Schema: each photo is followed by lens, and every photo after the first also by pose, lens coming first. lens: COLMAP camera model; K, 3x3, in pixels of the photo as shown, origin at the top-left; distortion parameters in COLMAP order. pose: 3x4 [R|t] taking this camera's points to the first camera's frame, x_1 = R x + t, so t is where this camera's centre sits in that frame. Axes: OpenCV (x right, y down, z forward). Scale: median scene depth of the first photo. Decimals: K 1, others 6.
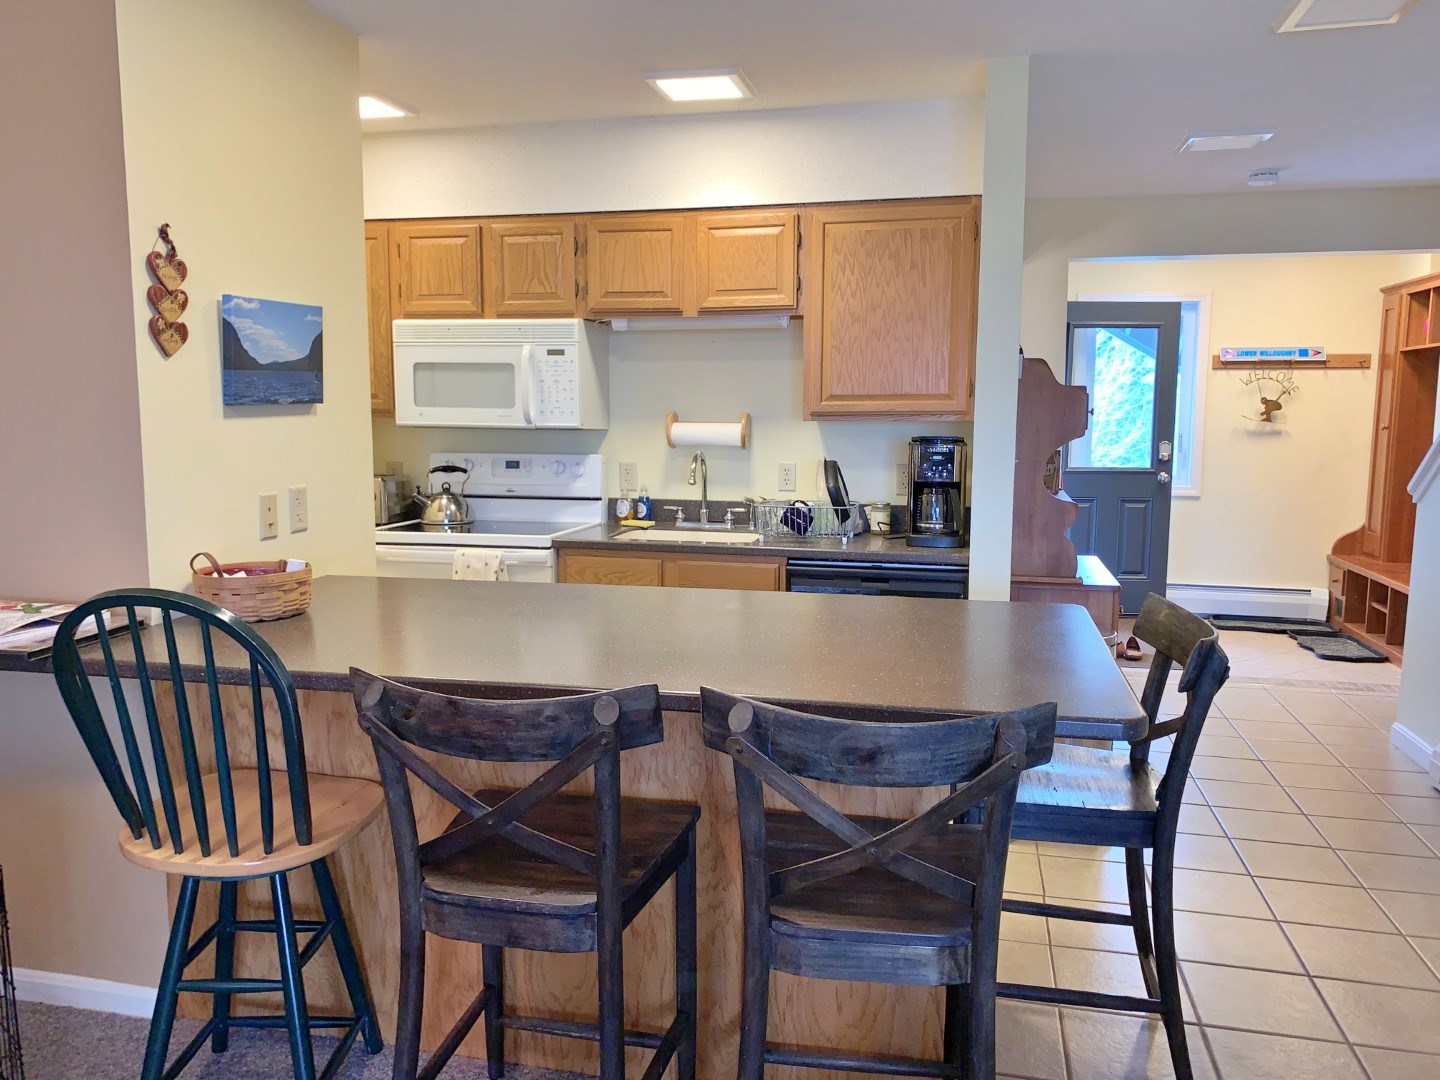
lens RADIAL K [[1103.6, 0, 718.1], [0, 1103.6, 545.1], [0, 0, 1]] dist [0.005620, -0.018300]
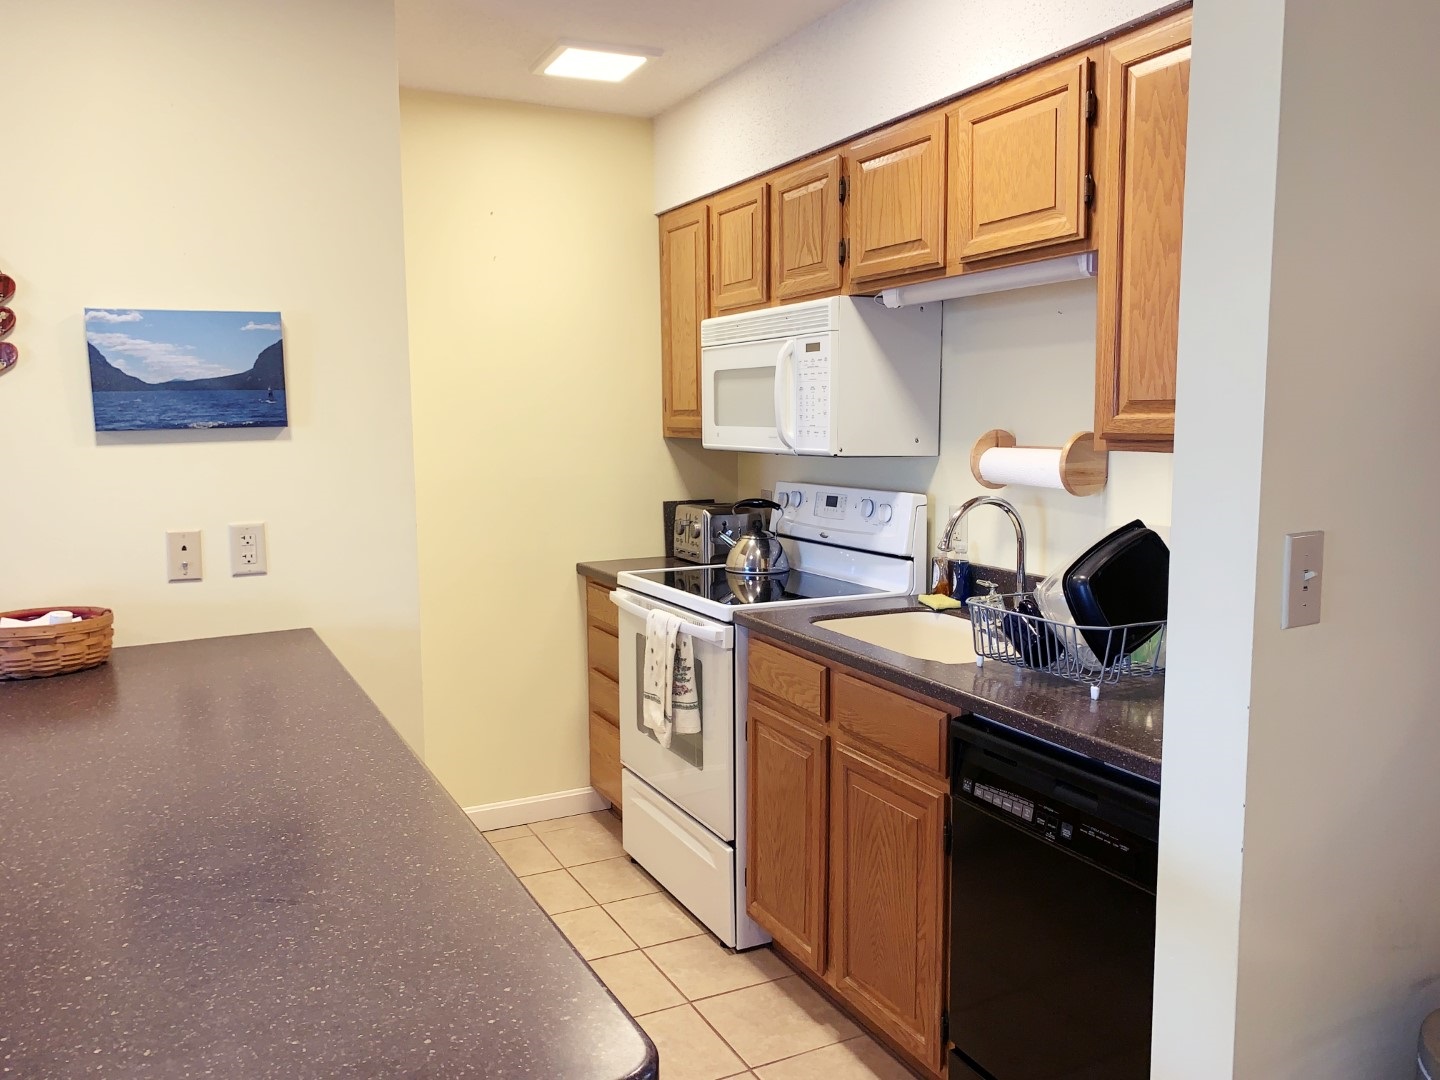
lens RADIAL K [[1103.6, 0, 720.6], [0, 1103.6, 535.0], [0, 0, 1]] dist [0.005620, -0.018300]
pose [[0.643348, 0.072803, -0.762104, 0.370530], [-0.085028, 0.996104, 0.023378, -0.068911], [0.760837, 0.049760, 0.647032, 0.522745]]
